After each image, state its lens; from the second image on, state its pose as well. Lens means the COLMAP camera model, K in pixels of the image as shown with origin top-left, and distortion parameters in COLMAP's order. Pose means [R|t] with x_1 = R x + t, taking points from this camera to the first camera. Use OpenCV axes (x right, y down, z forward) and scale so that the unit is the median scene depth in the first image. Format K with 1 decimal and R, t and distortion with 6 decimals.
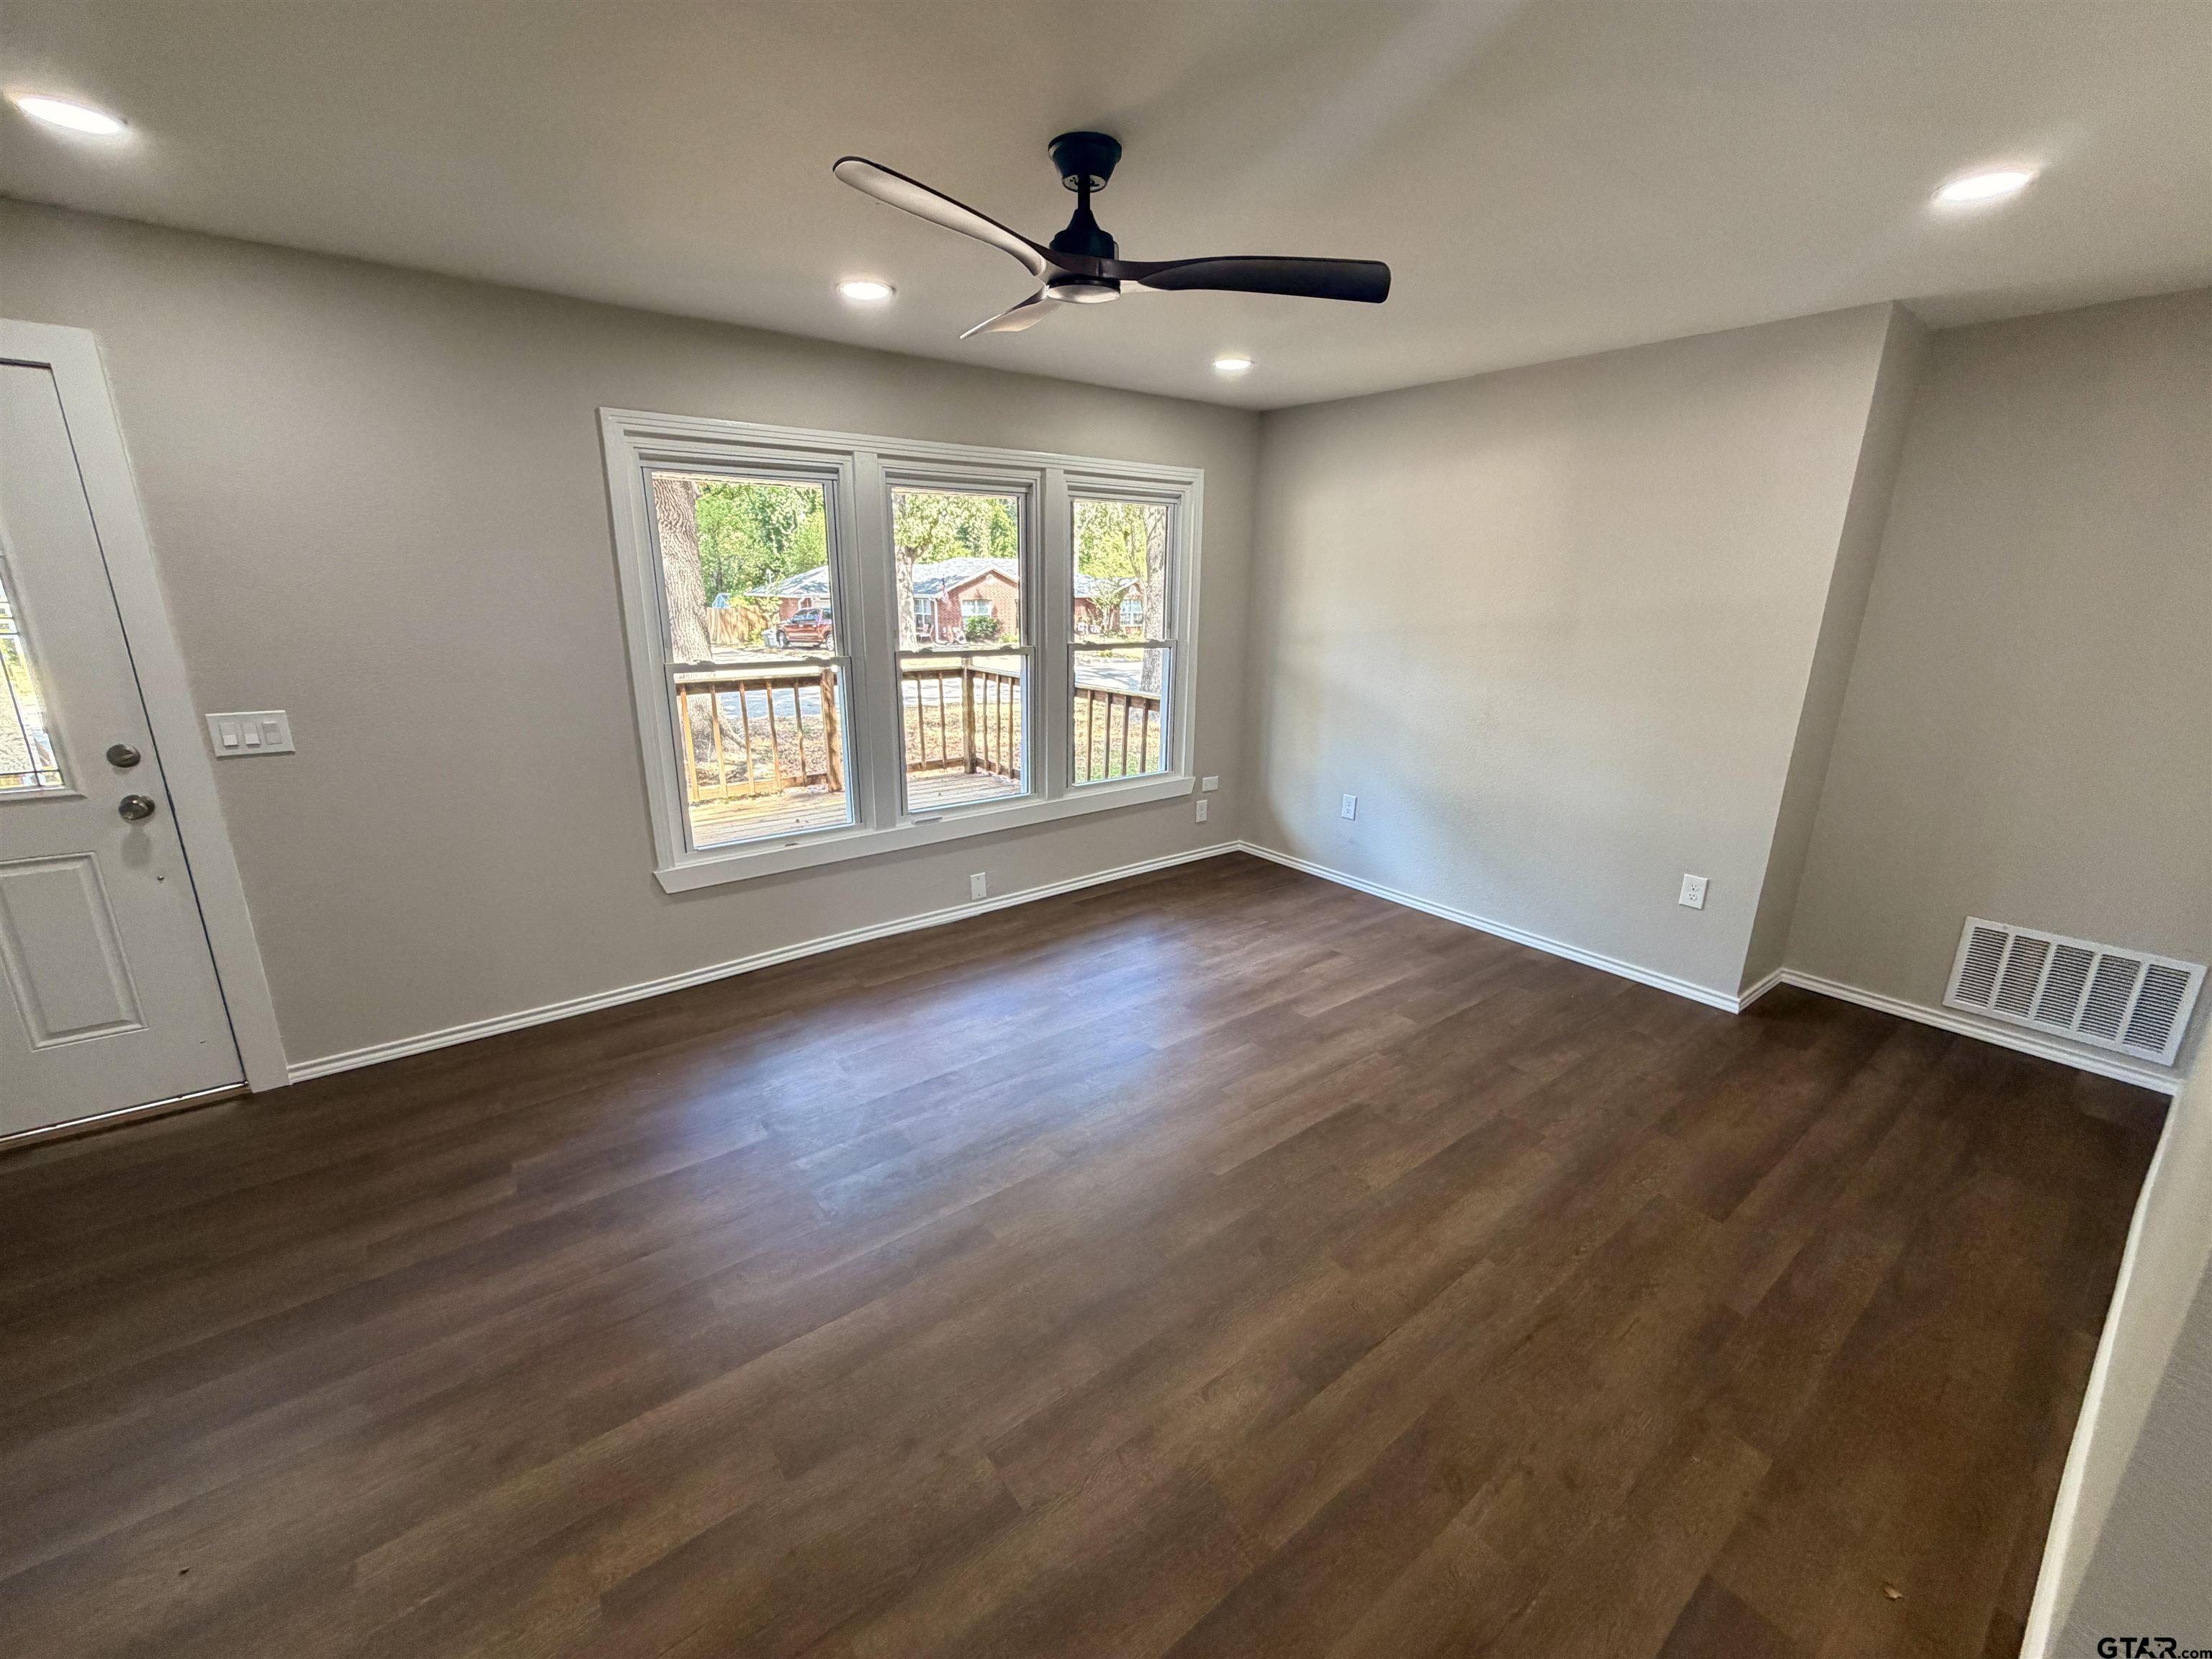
lens RADIAL K [[888.9, 0, 1101.2], [0, 888.9, 829.7], [0, 0, 1]] dist [0.002049, -0.000394]
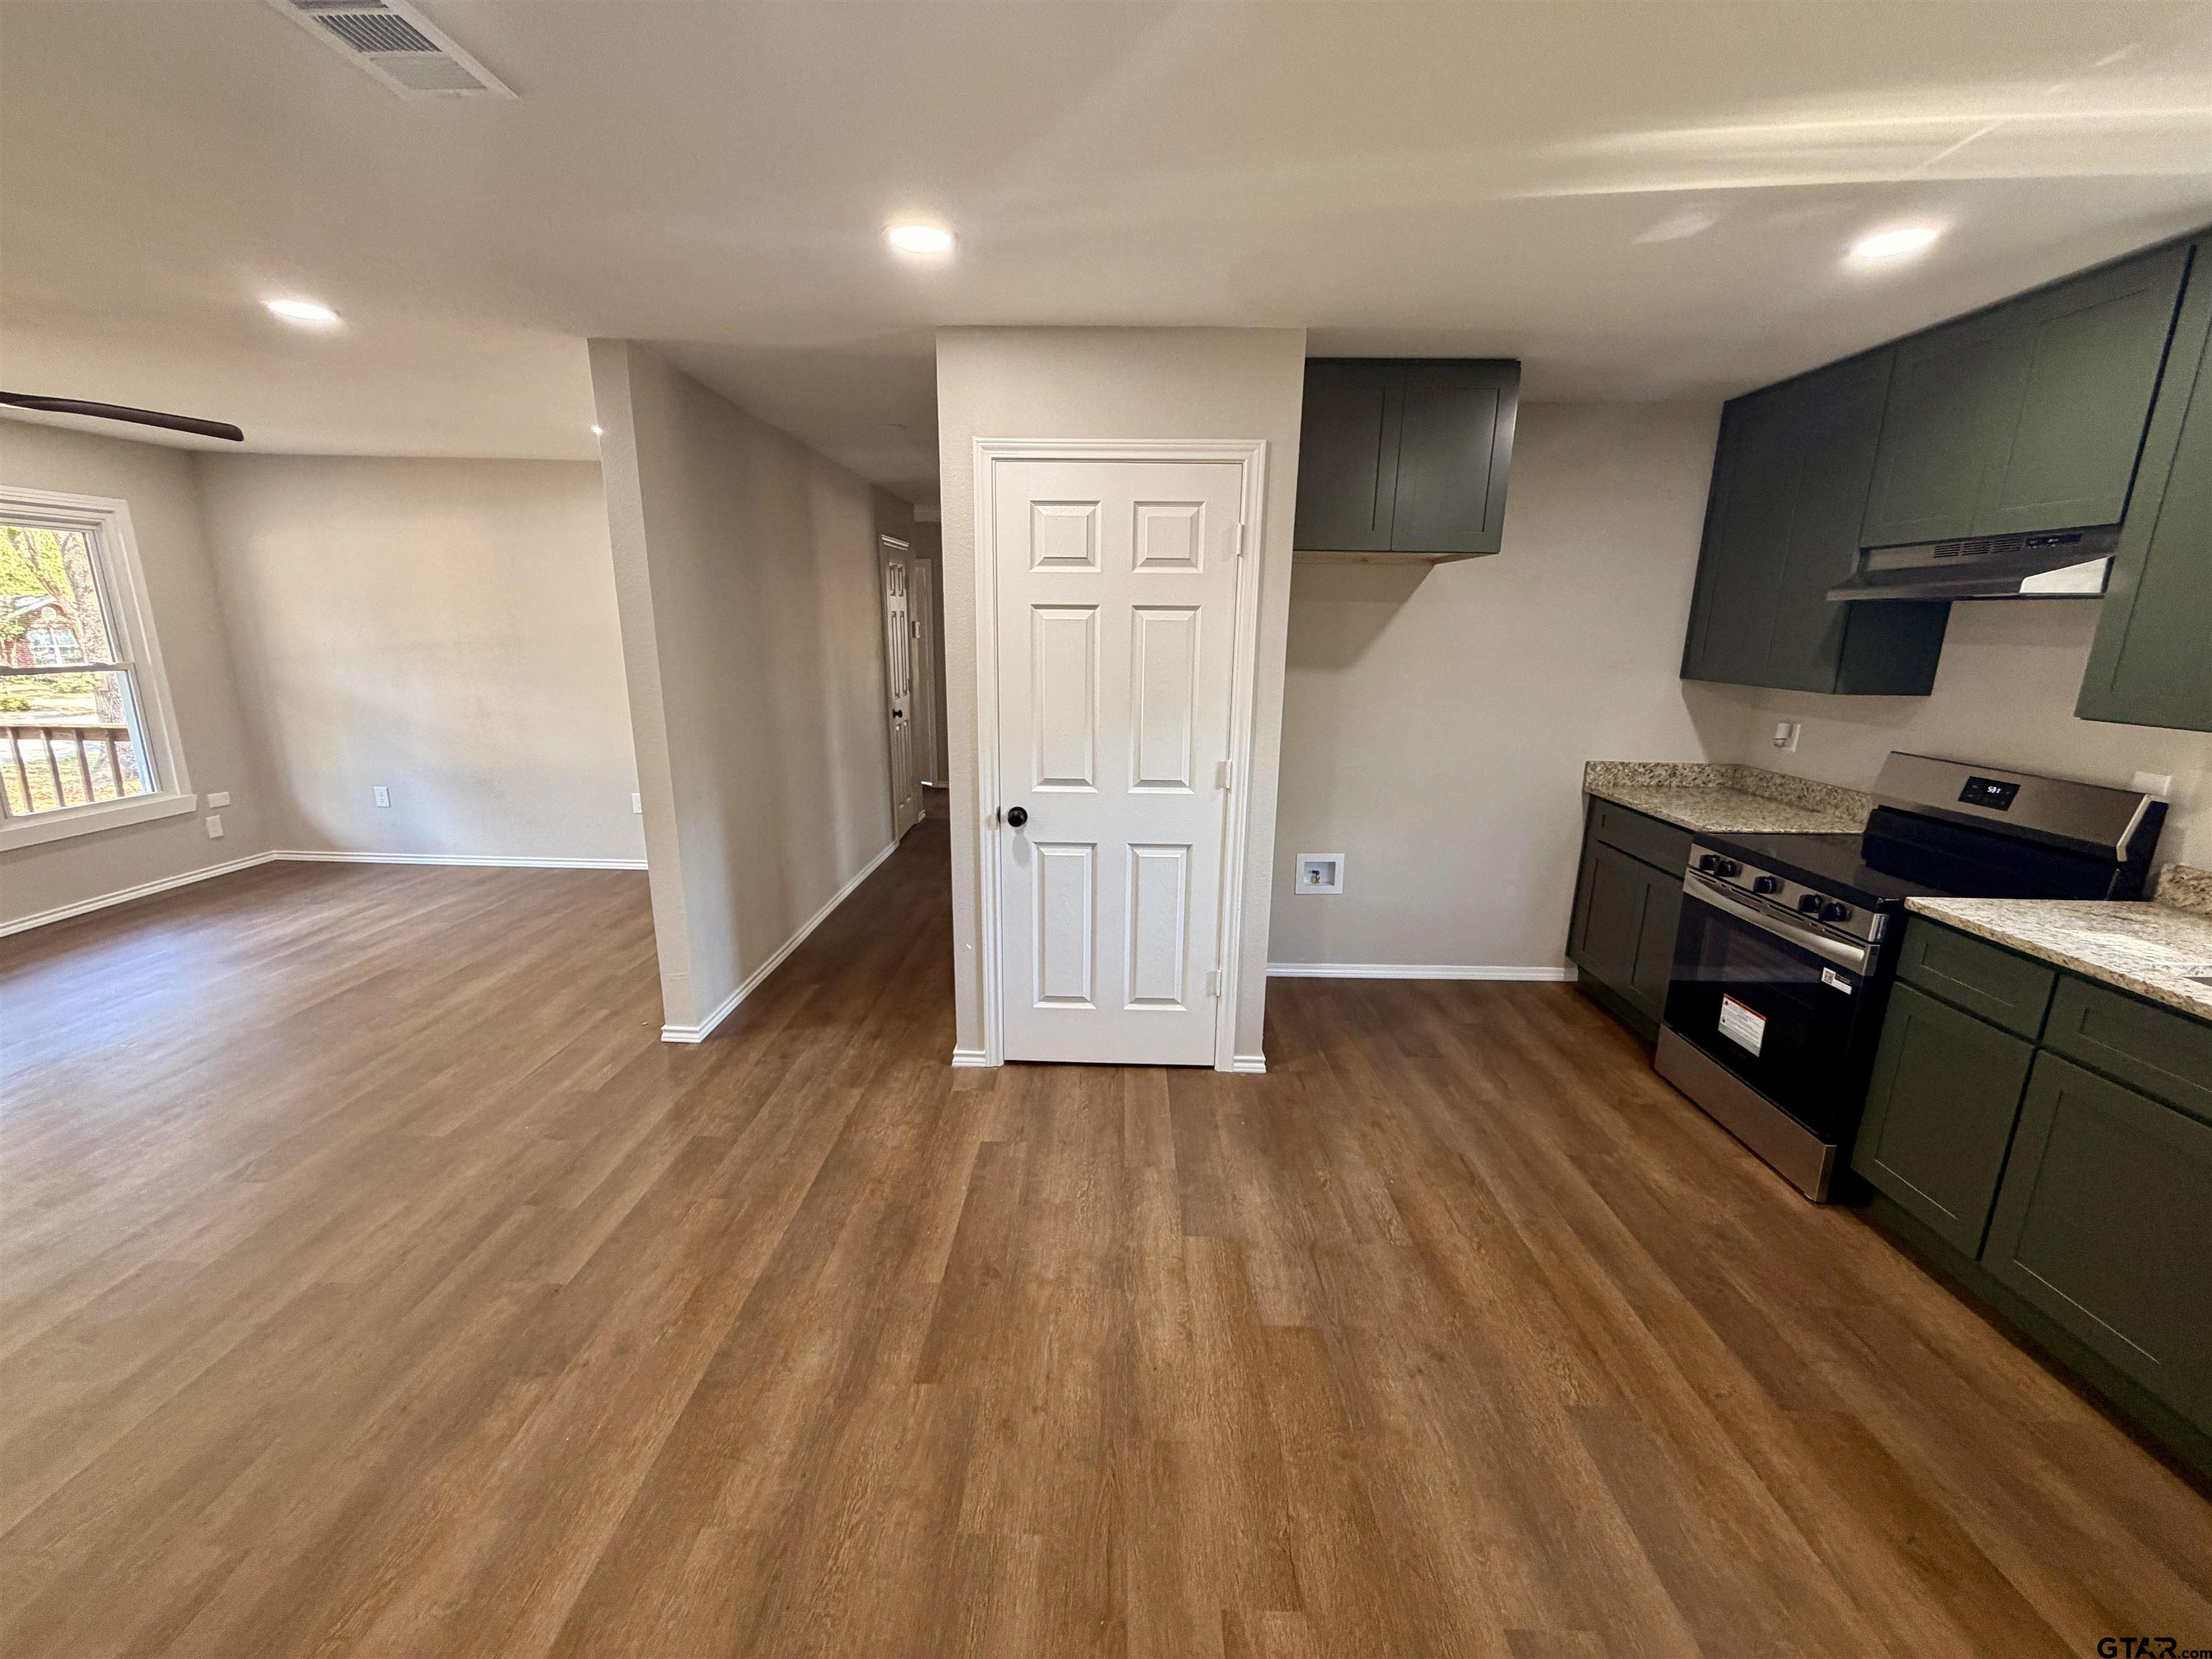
lens RADIAL K [[888.9, 0, 1101.2], [0, 888.9, 829.7], [0, 0, 1]] dist [0.002049, -0.000394]
pose [[0.630089, -0.175072, 0.756530, -0.032089], [0.197157, 0.978396, 0.062209, 0.184086], [-0.751077, 0.109958, 0.650993, -0.680165]]
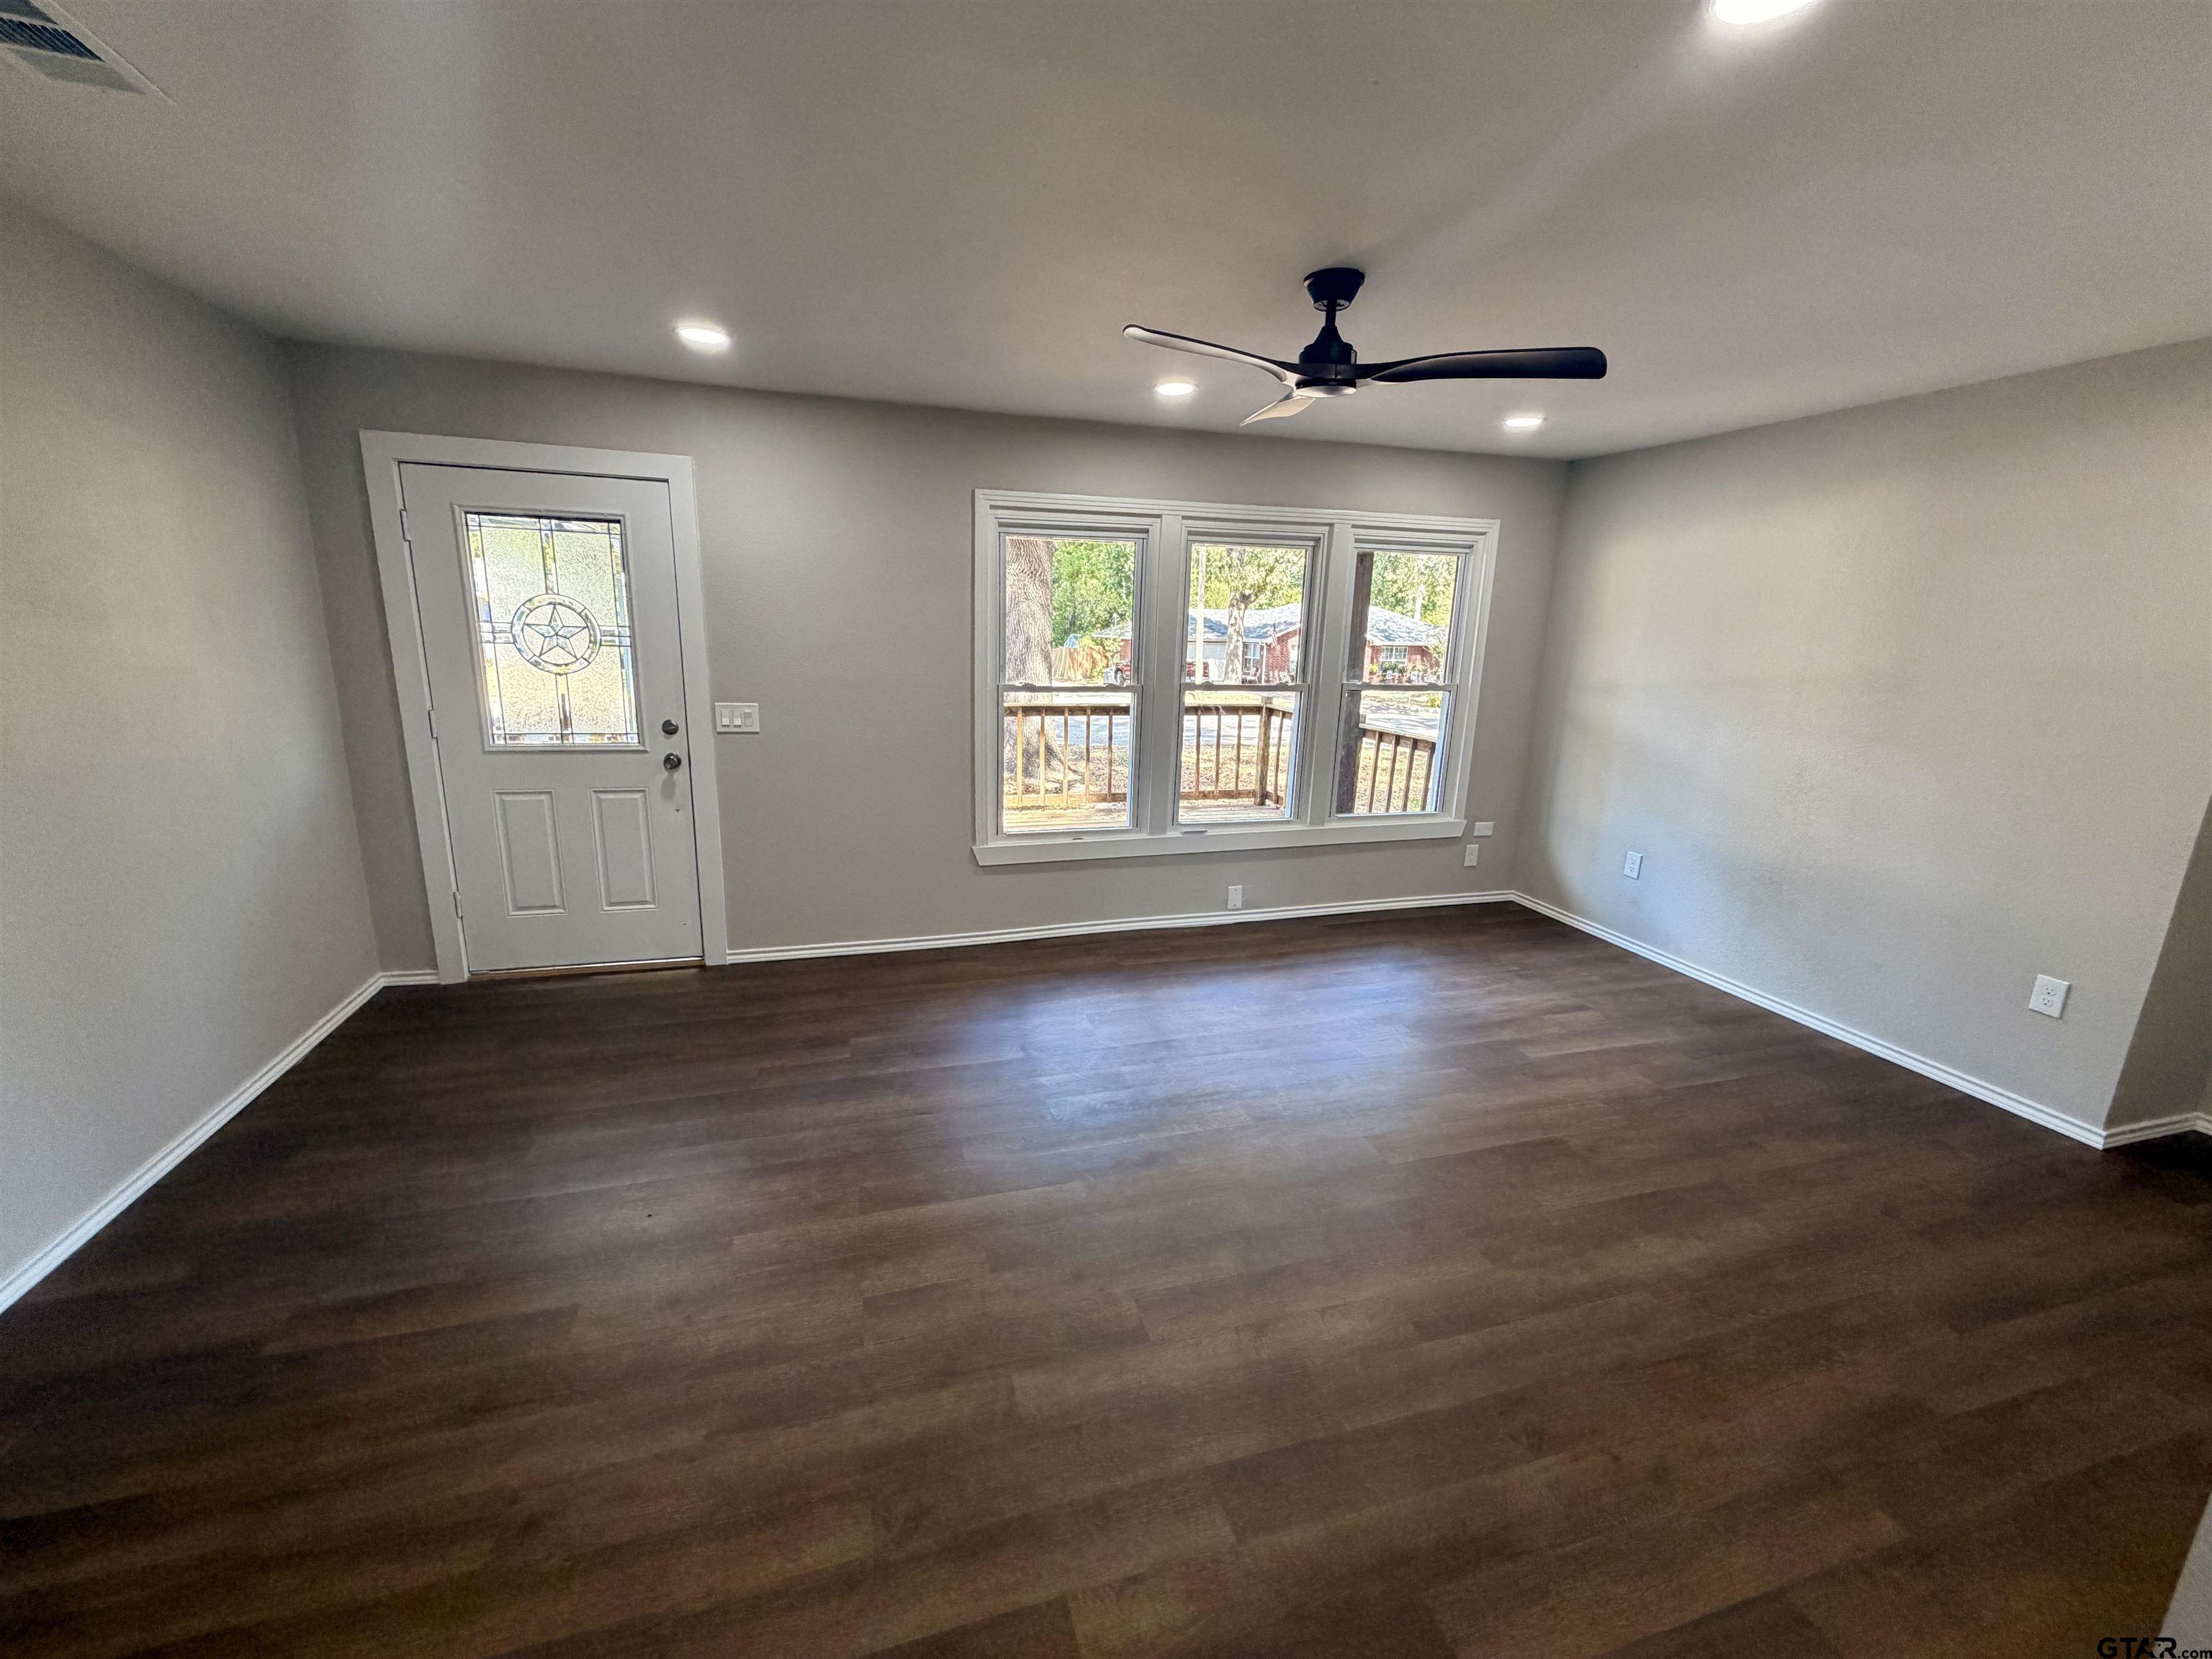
lens RADIAL K [[889.1, 0, 1097.7], [0, 889.1, 826.1], [0, 0, 1]] dist [-0.001305, -0.000291]
pose [[0.933193, 0.094283, -0.346788, 0.097250], [-0.112143, 0.993185, -0.031750, 0.038087], [0.341431, 0.068518, 0.937406, -0.123082]]
